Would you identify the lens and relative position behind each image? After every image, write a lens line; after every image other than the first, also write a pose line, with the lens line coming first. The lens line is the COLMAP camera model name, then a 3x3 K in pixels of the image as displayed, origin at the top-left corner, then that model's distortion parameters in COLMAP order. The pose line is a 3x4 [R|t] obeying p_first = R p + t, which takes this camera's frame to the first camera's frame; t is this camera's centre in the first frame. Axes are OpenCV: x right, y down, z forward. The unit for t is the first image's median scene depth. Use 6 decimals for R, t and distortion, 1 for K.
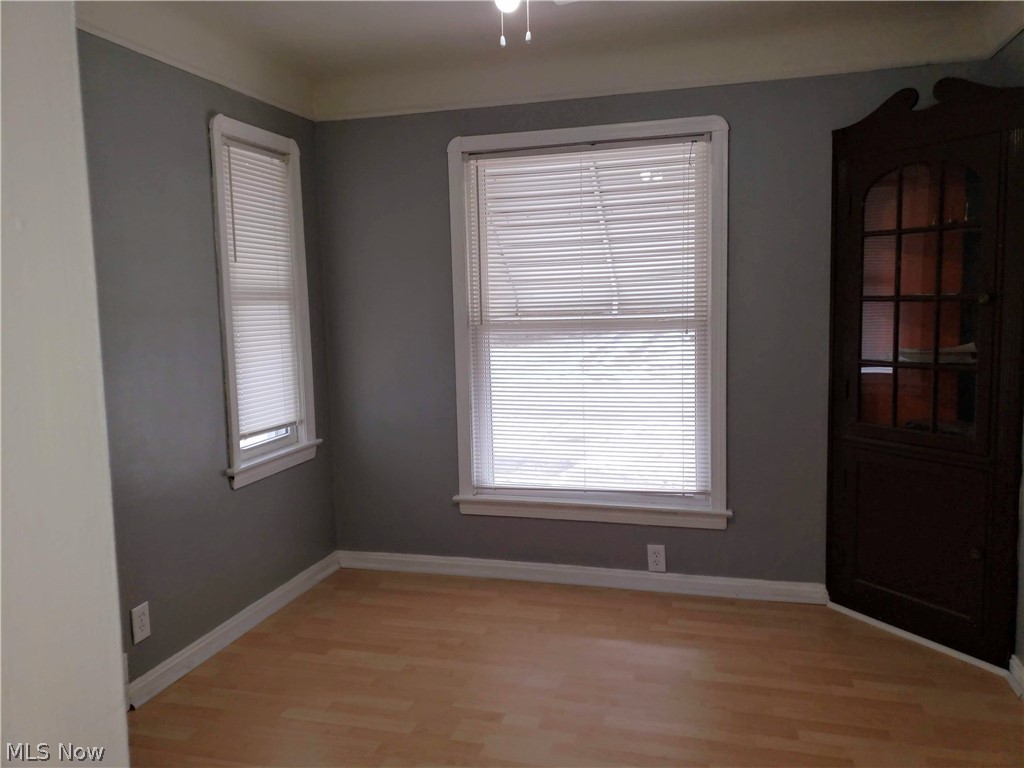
lens RADIAL K [[788.8, 0, 510.0], [0, 788.8, 374.8], [0, 0, 1]] dist [0.073507, -0.096561]
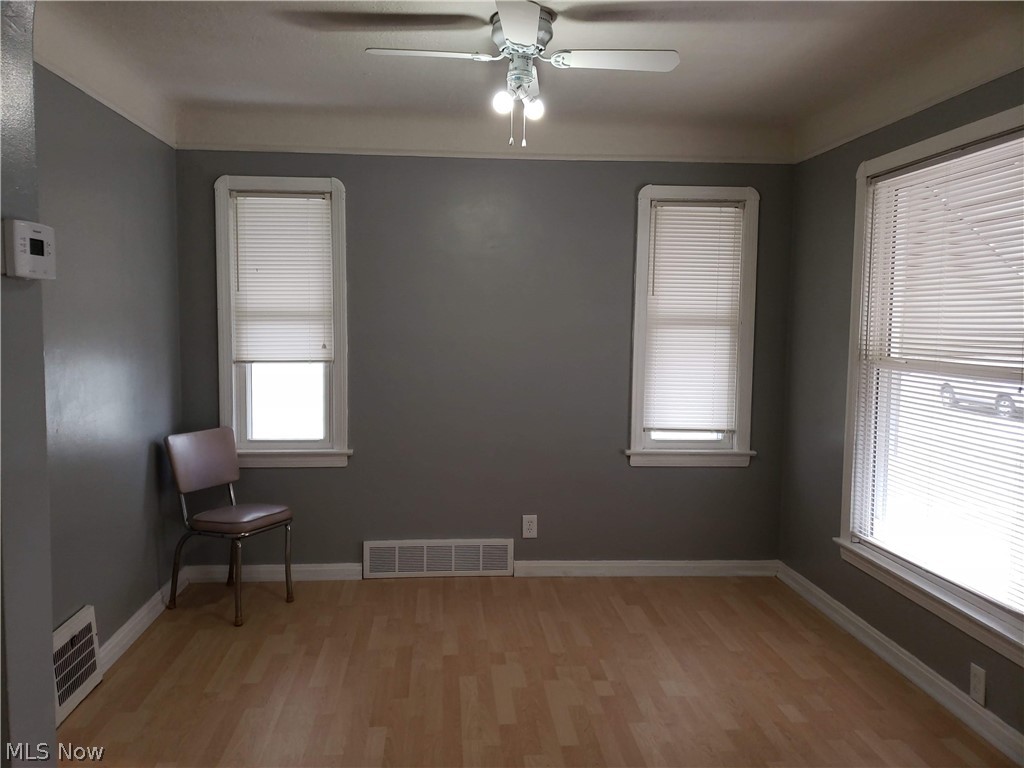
lens RADIAL K [[788.8, 0, 510.0], [0, 788.8, 374.8], [0, 0, 1]] dist [0.073507, -0.096561]
pose [[0.354261, 0.096266, -0.930178, 0.731016], [-0.114713, 0.991649, 0.058939, -0.056576], [0.928084, 0.085824, 0.362345, 0.294041]]
